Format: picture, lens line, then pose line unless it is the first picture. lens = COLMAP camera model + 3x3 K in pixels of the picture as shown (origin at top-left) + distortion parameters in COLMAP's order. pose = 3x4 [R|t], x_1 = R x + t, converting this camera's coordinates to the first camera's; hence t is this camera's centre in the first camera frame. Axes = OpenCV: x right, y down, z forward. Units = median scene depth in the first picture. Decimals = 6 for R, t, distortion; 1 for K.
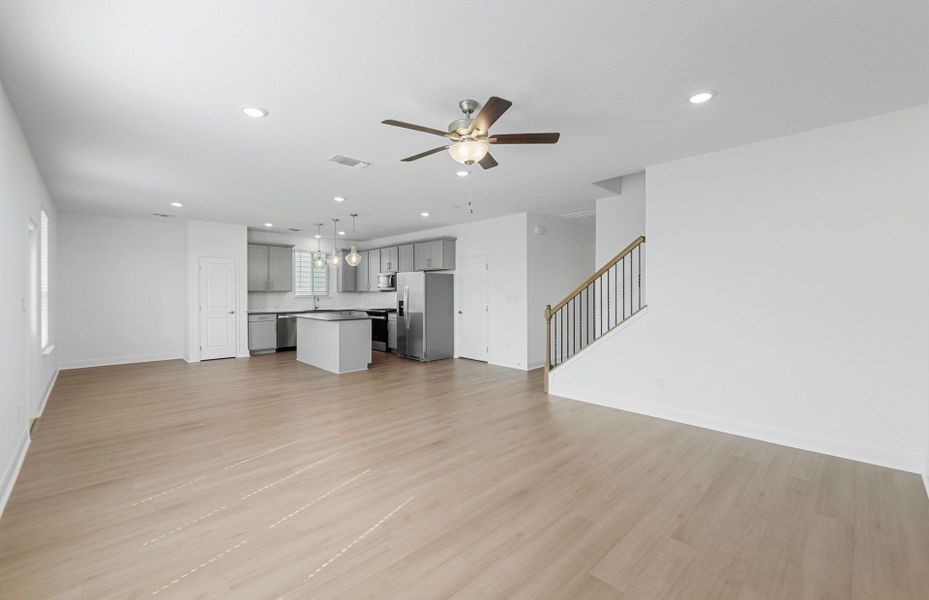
lens RADIAL K [[393.1, 0, 469.2], [0, 393.1, 292.4], [0, 0, 1]] dist [-0.012163, 0.000075]
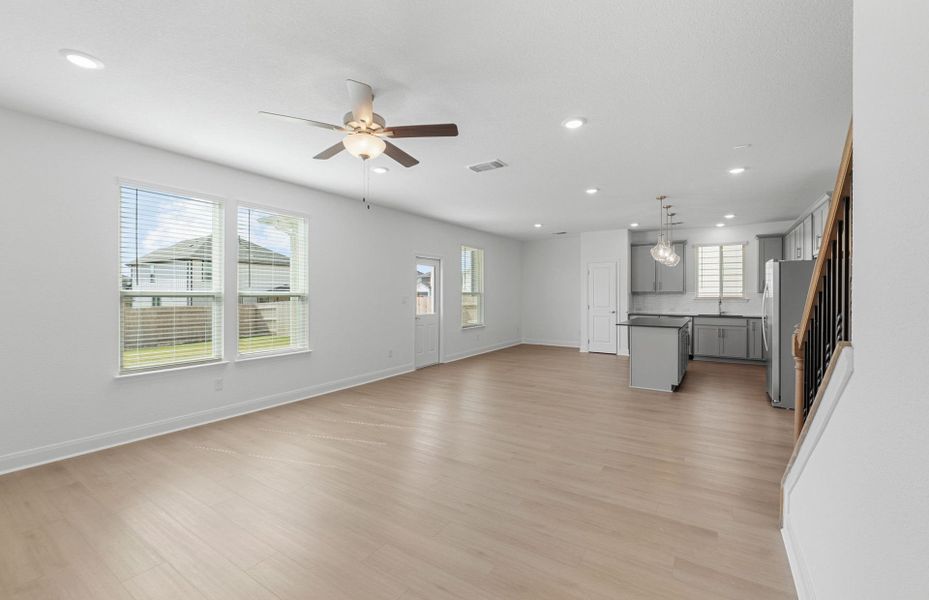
lens RADIAL K [[393.1, 0, 469.2], [0, 393.1, 292.4], [0, 0, 1]] dist [-0.012163, 0.000075]
pose [[0.197591, -0.003881, -0.980277, 0.372624], [0.000079, 0.999992, -0.003943, 0.000968], [0.980285, 0.000701, 0.197589, 0.399121]]
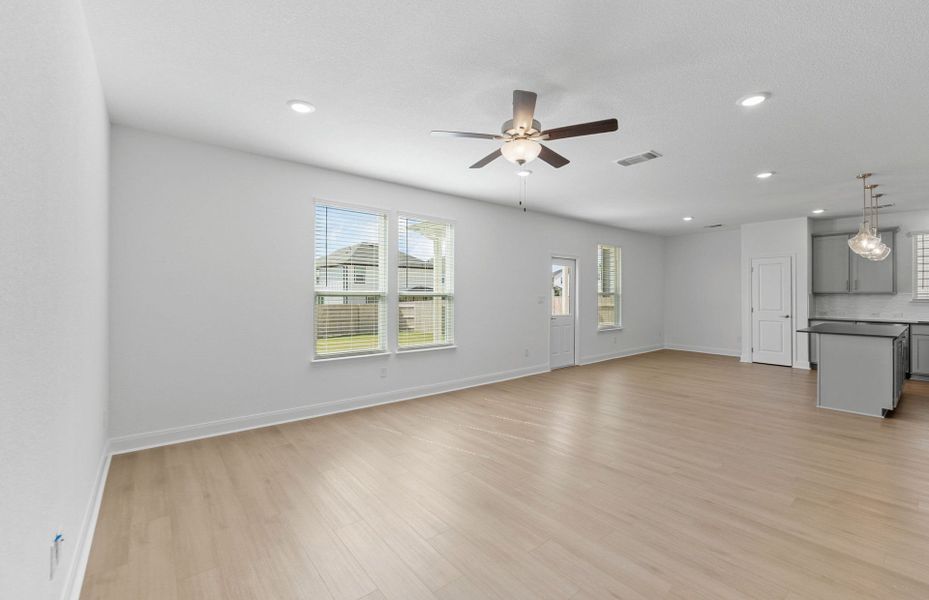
lens RADIAL K [[391.4, 0, 465.8], [0, 391.4, 291.2], [0, 0, 1]] dist [-0.011039, 0.000023]
pose [[-0.118324, -0.007666, -0.992945, 0.376150], [-0.002488, 0.999969, -0.007424, 0.001165], [0.992972, 0.001592, -0.118340, 0.368217]]
